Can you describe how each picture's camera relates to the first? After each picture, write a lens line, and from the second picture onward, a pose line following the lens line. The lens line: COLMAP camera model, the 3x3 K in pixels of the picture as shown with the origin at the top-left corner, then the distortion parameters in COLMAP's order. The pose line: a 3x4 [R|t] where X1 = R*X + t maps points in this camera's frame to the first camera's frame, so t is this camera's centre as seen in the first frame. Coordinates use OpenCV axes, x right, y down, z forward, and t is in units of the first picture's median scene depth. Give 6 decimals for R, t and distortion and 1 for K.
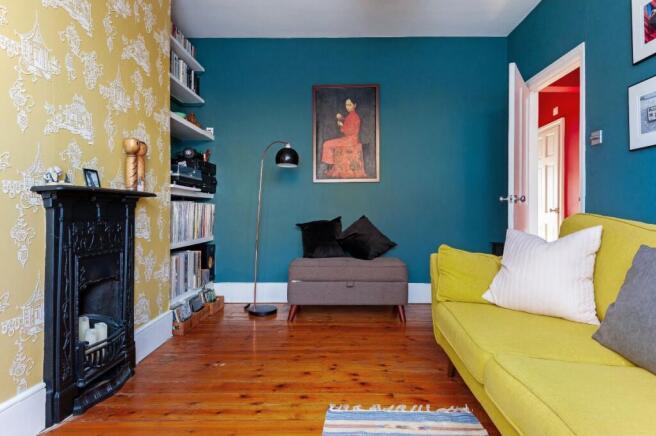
lens RADIAL K [[374.0, 0, 327.9], [0, 374.0, 219.7], [0, 0, 1]] dist [0.004460, 0.000990]
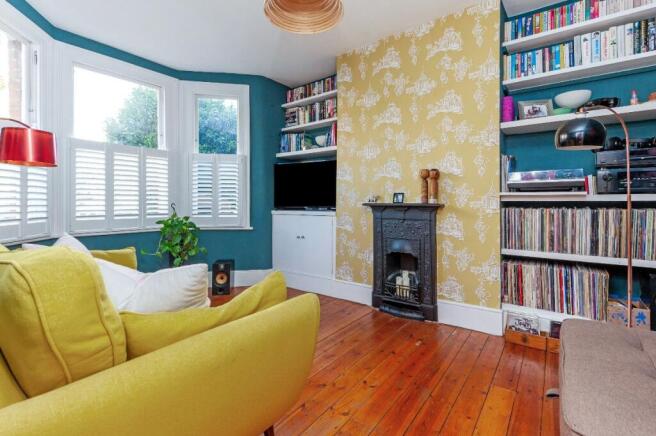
lens RADIAL K [[306.7, 0, 330.2], [0, 306.7, 202.4], [0, 0, 1]] dist [0.002968, 0.000259]
pose [[-0.572540, -0.012372, -0.819784, 0.797859], [-0.025727, 0.999665, 0.002881, -0.076730], [0.819473, 0.022740, -0.572666, 1.510691]]
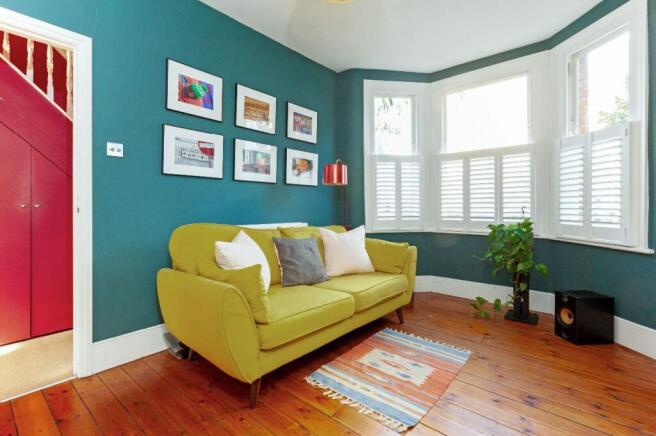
lens RADIAL K [[306.7, 0, 323.3], [0, 306.7, 205.5], [0, 0, 1]] dist [0.002968, 0.000259]
pose [[-0.773604, -0.005227, 0.633647, -0.292730], [0.015037, 0.999533, 0.026603, -0.098788], [-0.633490, 0.030108, -0.773165, 1.532467]]
